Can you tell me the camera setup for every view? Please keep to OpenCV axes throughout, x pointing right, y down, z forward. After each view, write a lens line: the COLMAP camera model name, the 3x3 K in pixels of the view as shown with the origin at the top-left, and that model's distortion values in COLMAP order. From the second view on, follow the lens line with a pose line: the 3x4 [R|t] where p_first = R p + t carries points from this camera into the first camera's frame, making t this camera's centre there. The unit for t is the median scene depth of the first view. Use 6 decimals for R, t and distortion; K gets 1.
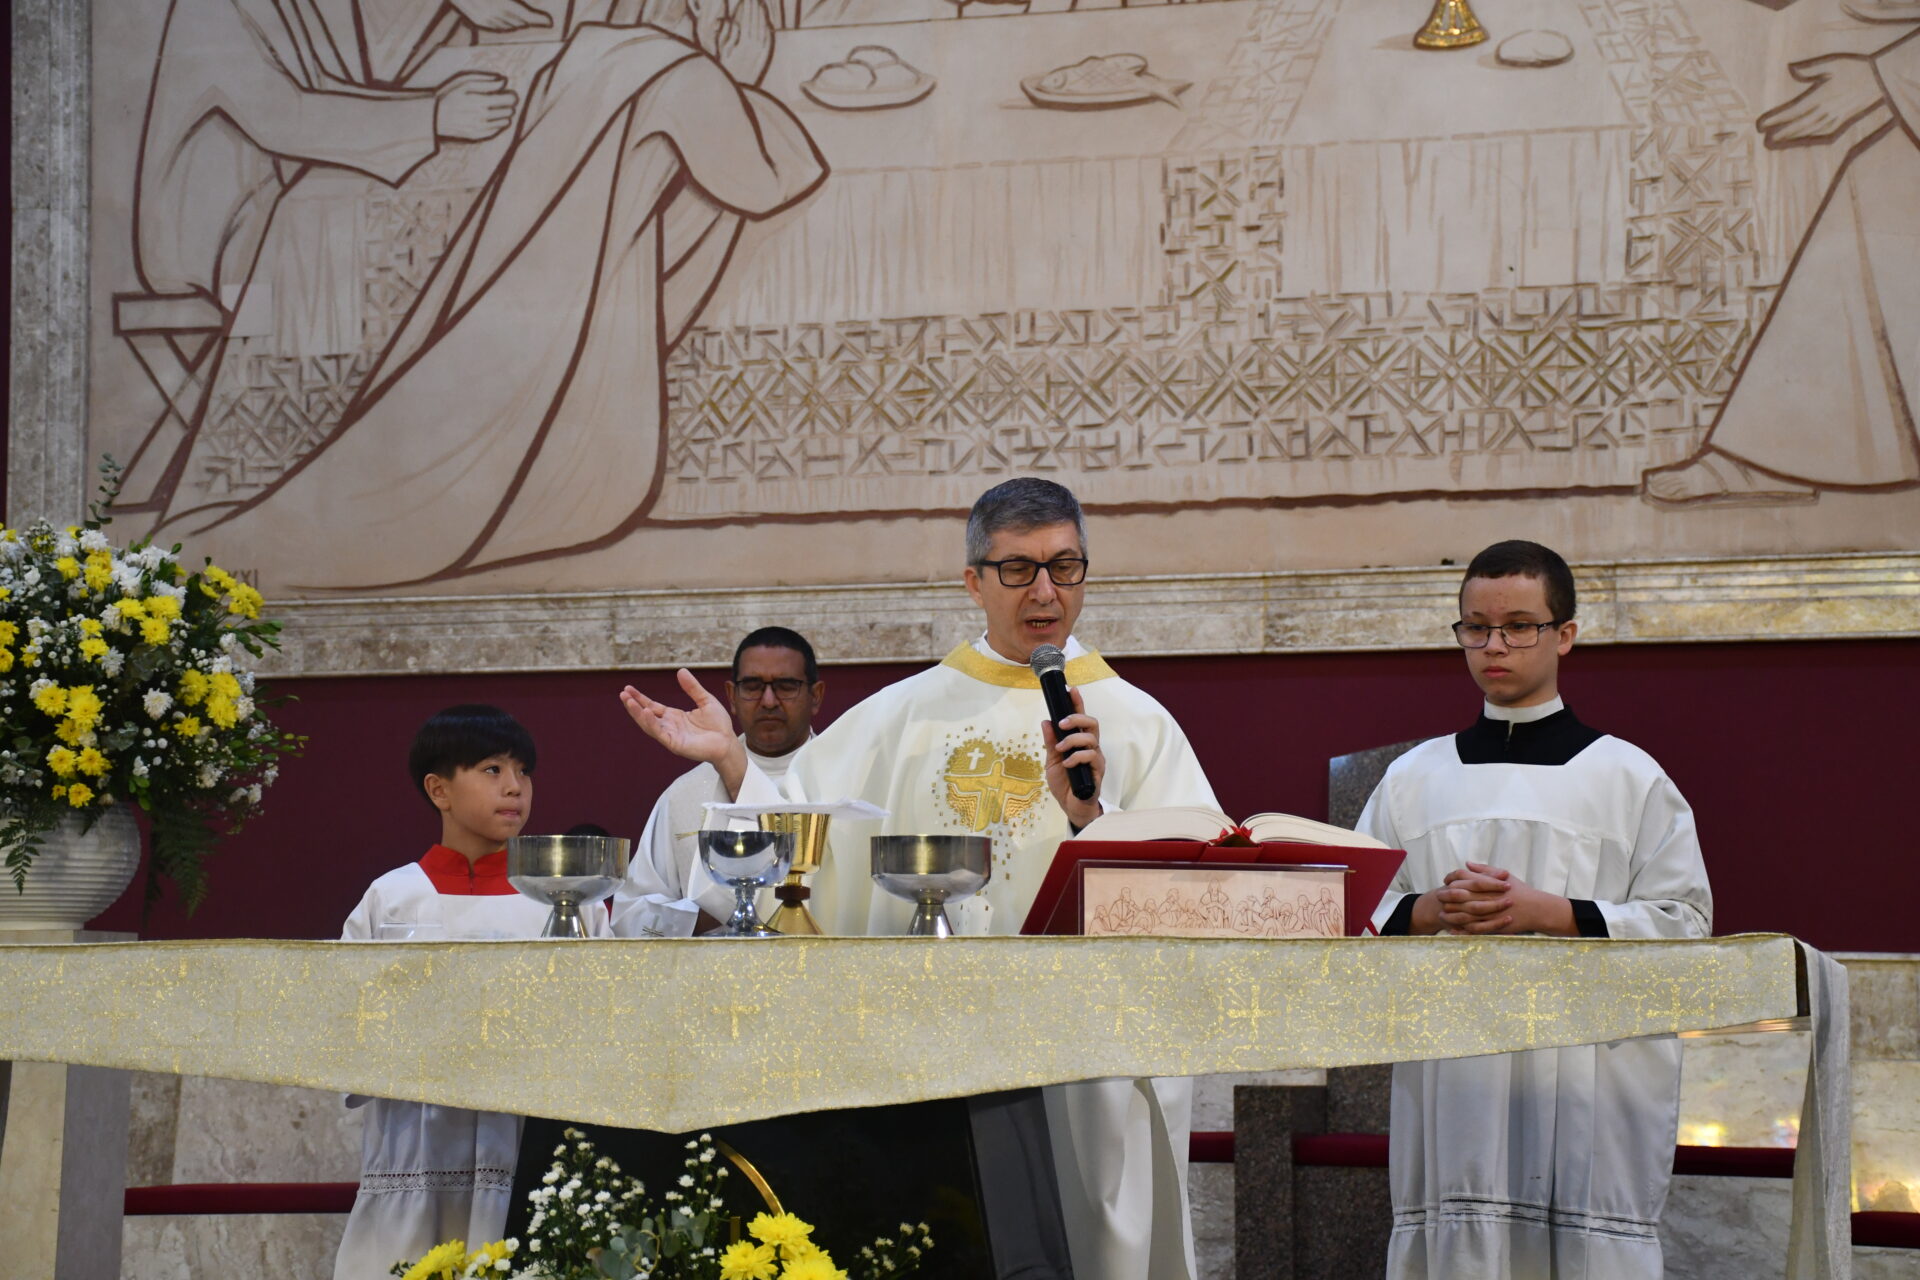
lens RADIAL K [[3924.6, 0, 960.1], [0, 3924.6, 644.0], [0, 0, 1]] dist [0.410572, 1.143288]
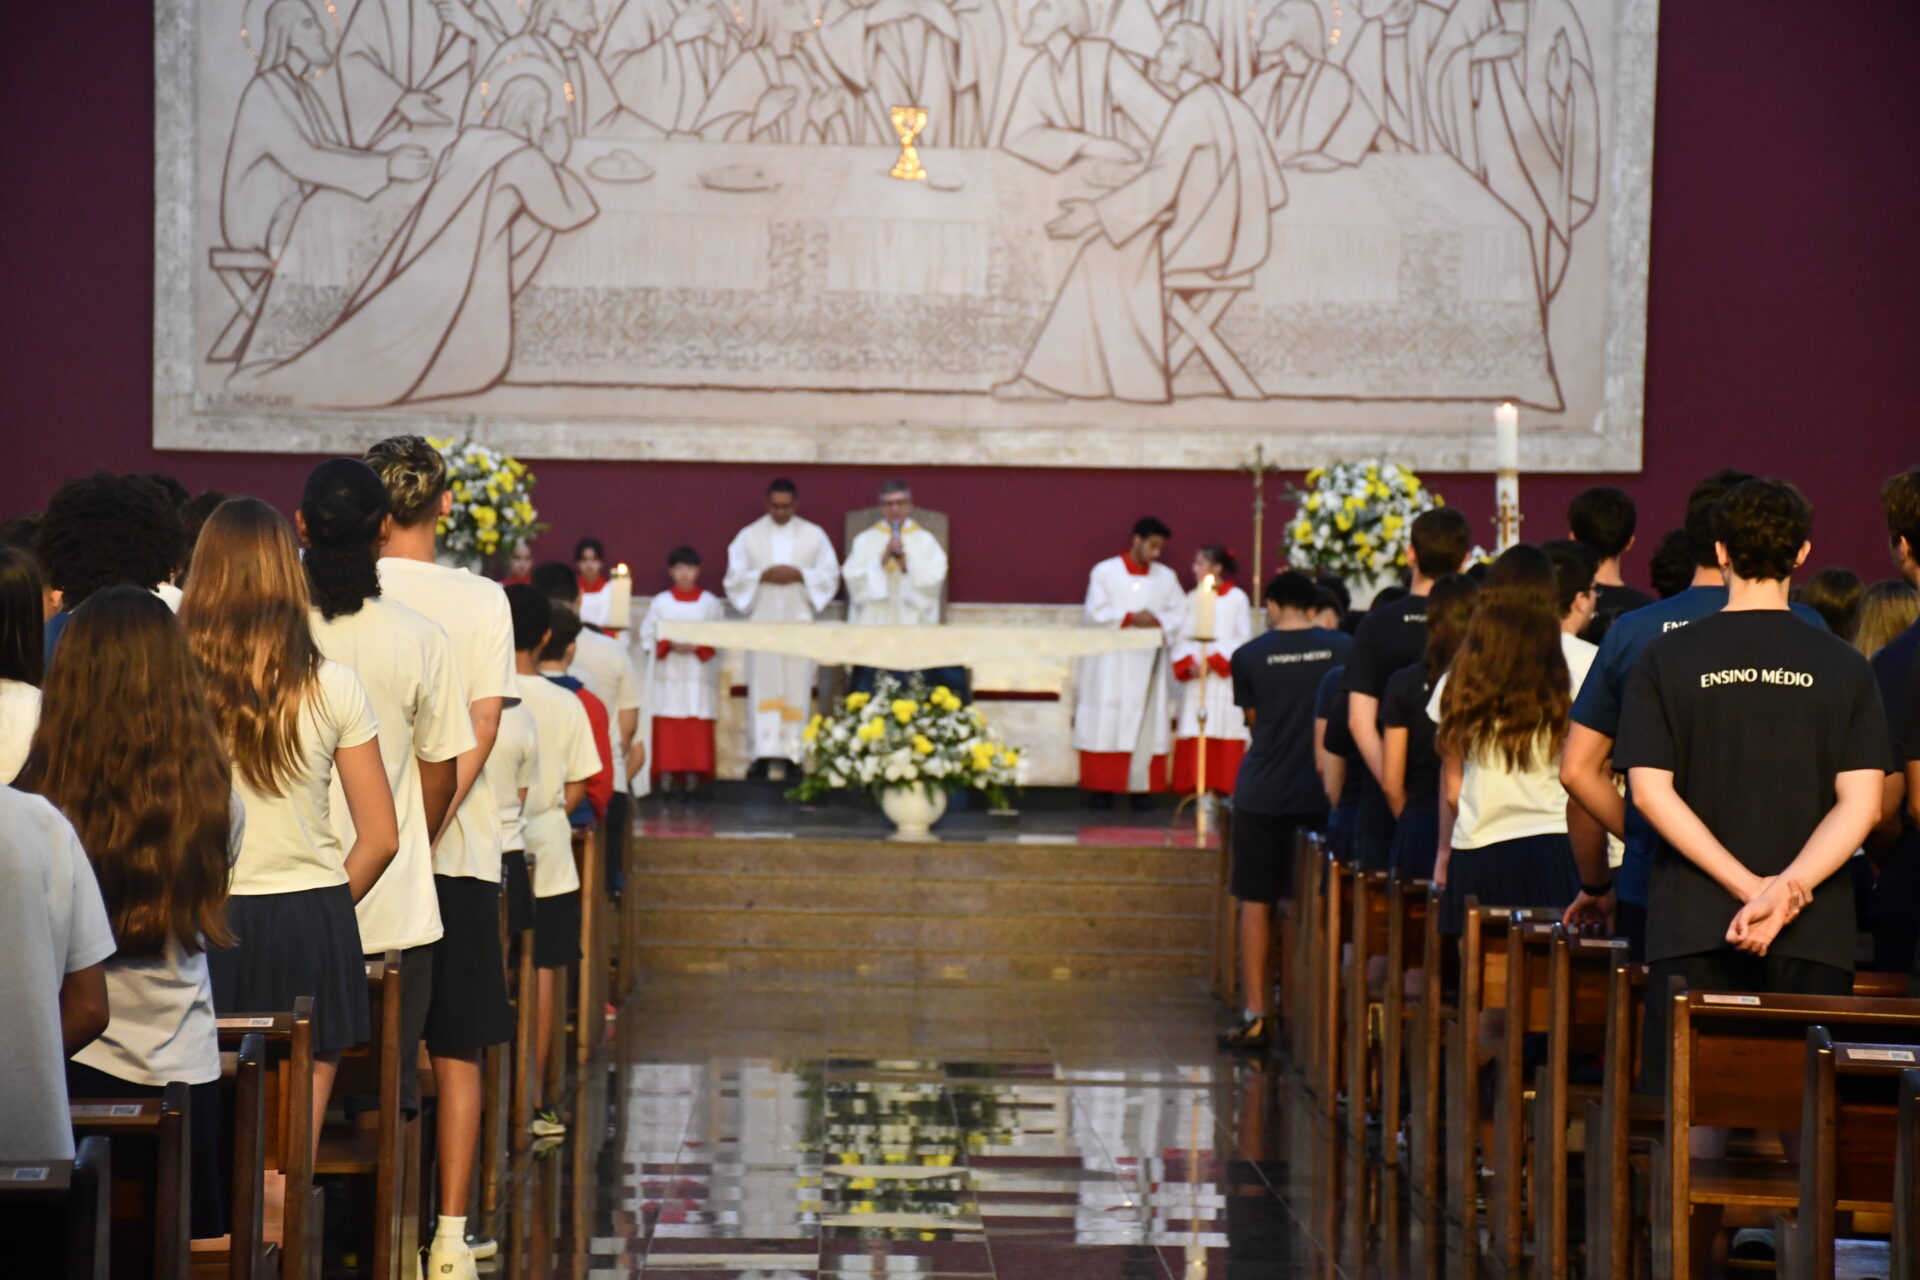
lens RADIAL K [[7158.1, 0, 960.0], [0, 7158.1, 640.0], [0, 0, 1]] dist [1.616140, 0.963412]
pose [[0.960749, 0.012982, 0.277116, -0.894237], [-0.041681, 0.994320, 0.097927, -0.276808], [-0.274271, -0.105634, 0.955833, -2.652486]]
